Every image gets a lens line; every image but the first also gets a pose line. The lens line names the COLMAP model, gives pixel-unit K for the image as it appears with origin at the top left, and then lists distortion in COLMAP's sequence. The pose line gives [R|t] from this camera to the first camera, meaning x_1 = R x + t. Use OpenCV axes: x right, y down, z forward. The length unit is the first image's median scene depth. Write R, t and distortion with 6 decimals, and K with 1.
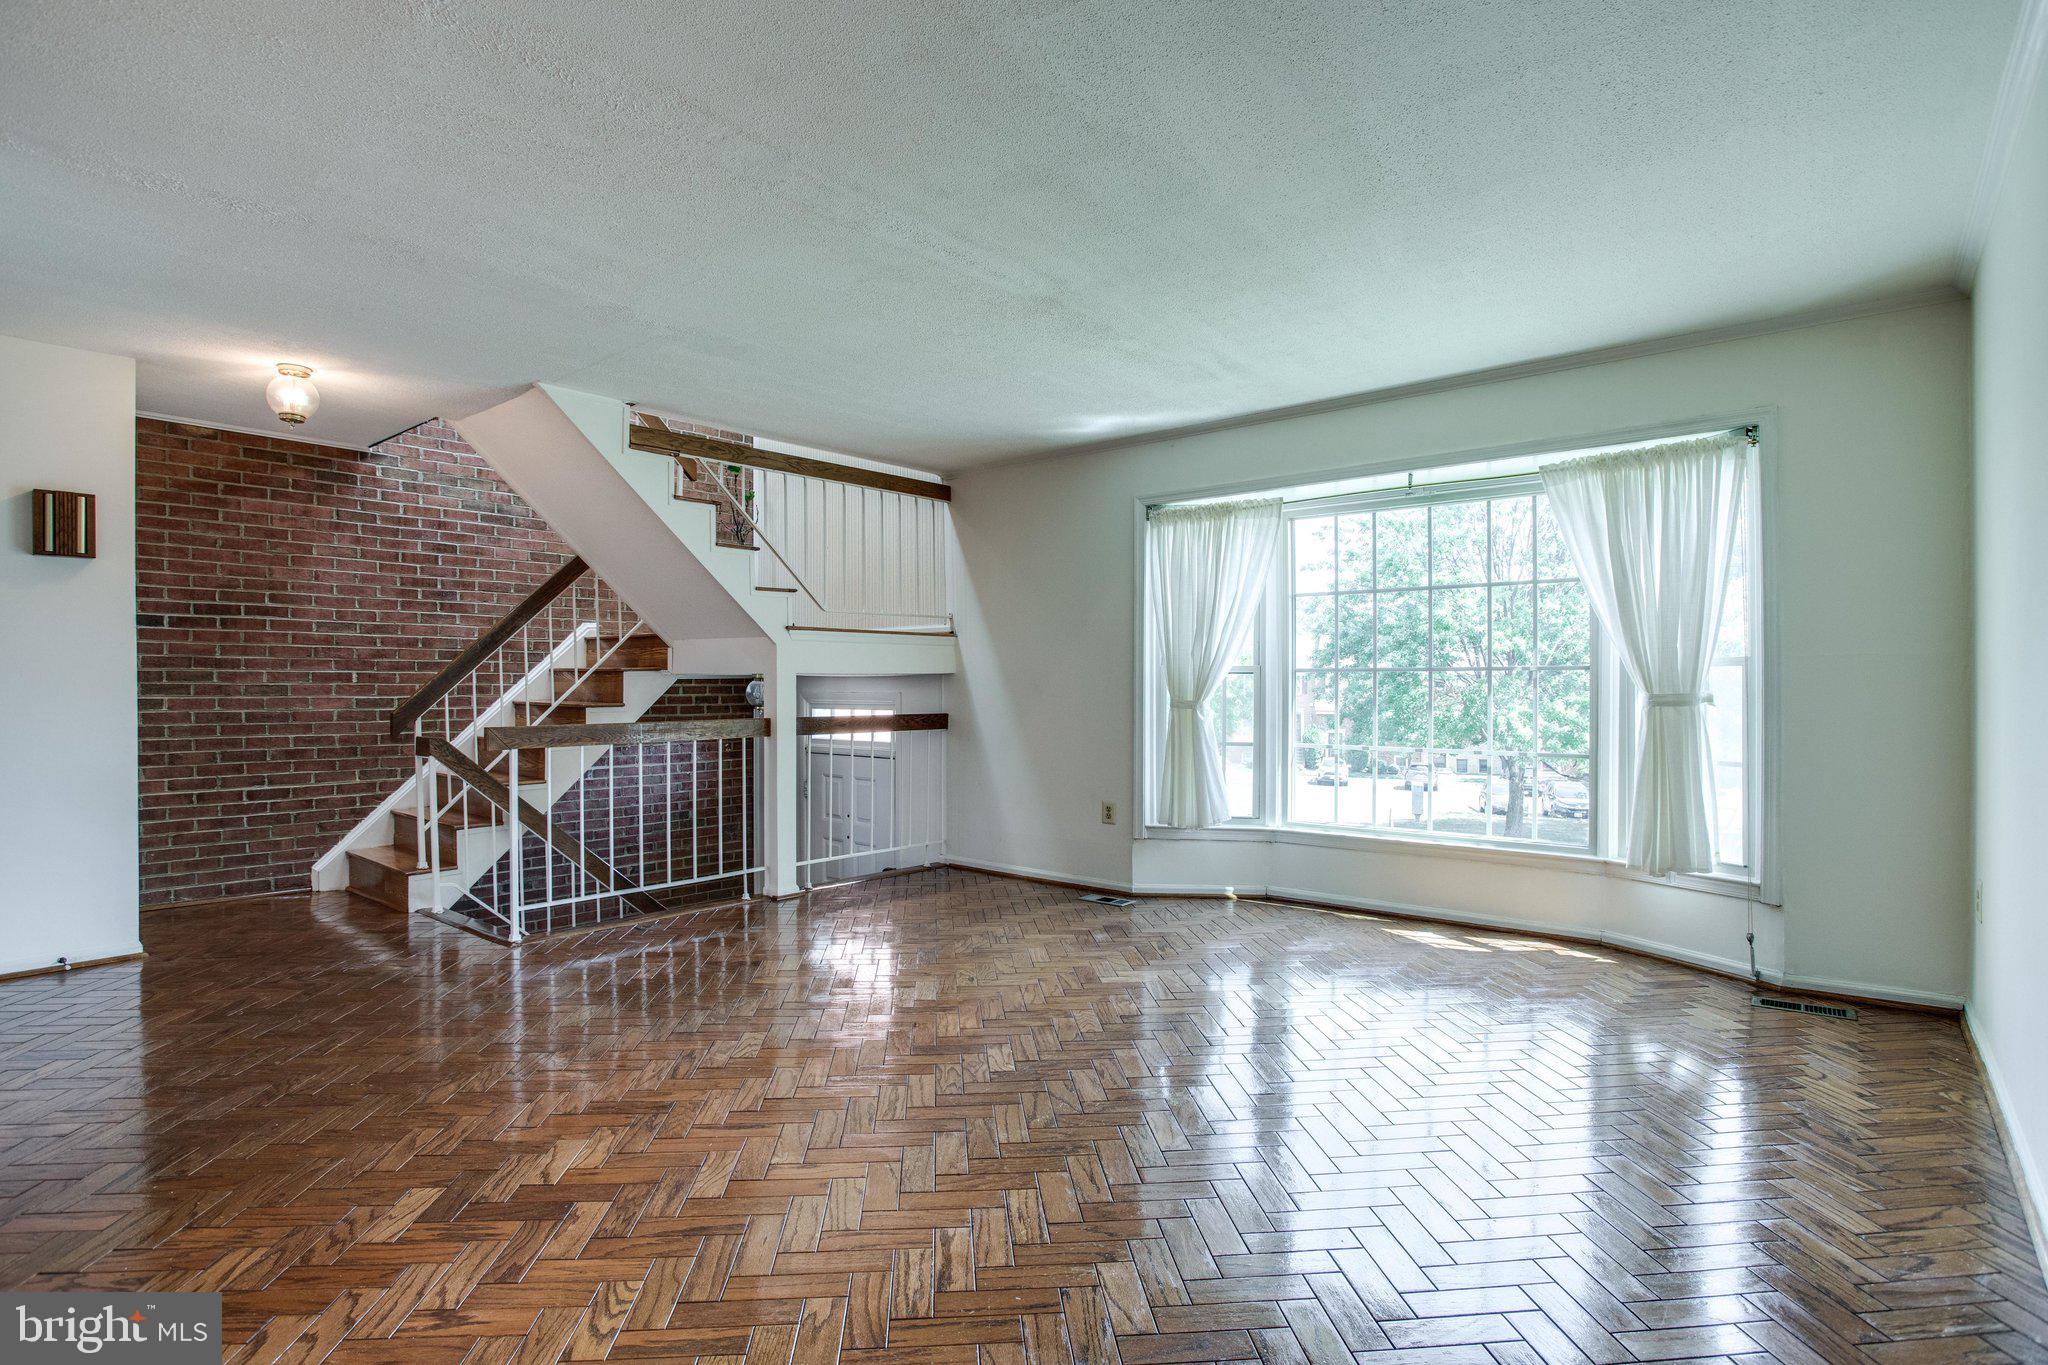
lens RADIAL K [[986.1, 0, 1032.2], [0, 986.1, 685.8], [0, 0, 1]] dist [-0.028673, 0.008224]
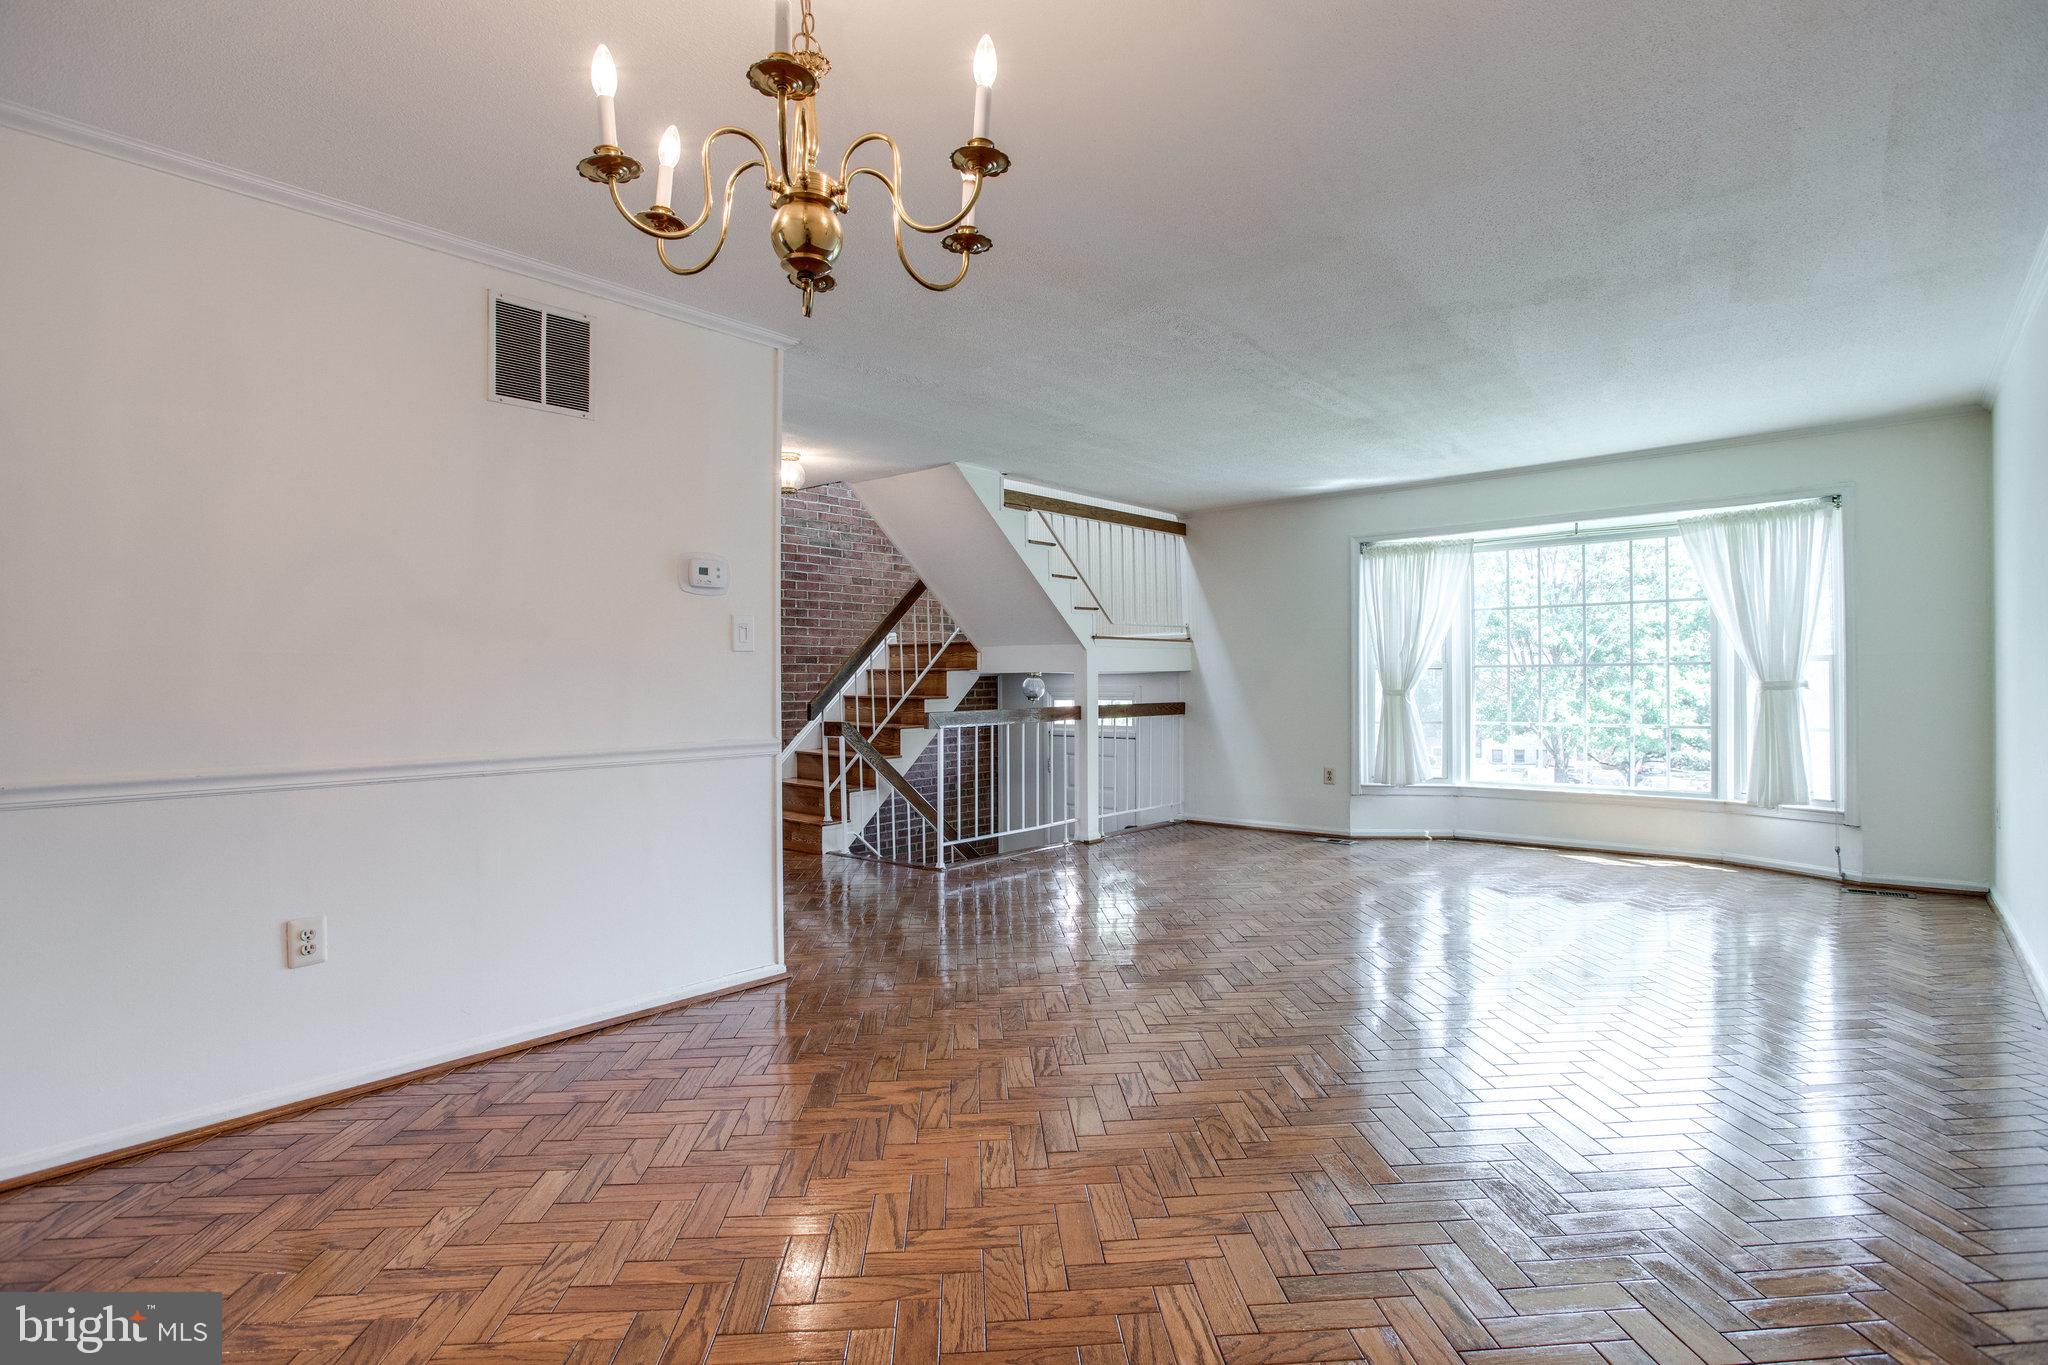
lens RADIAL K [[1014.7, 0, 1034.8], [0, 1014.7, 682.9], [0, 0, 1]] dist [0.001542, 0.001258]
pose [[0.999914, -0.008314, 0.010188, -0.334056], [0.008305, 0.999965, 0.000935, 0.000264], [-0.010196, -0.000851, 0.999948, -0.355311]]
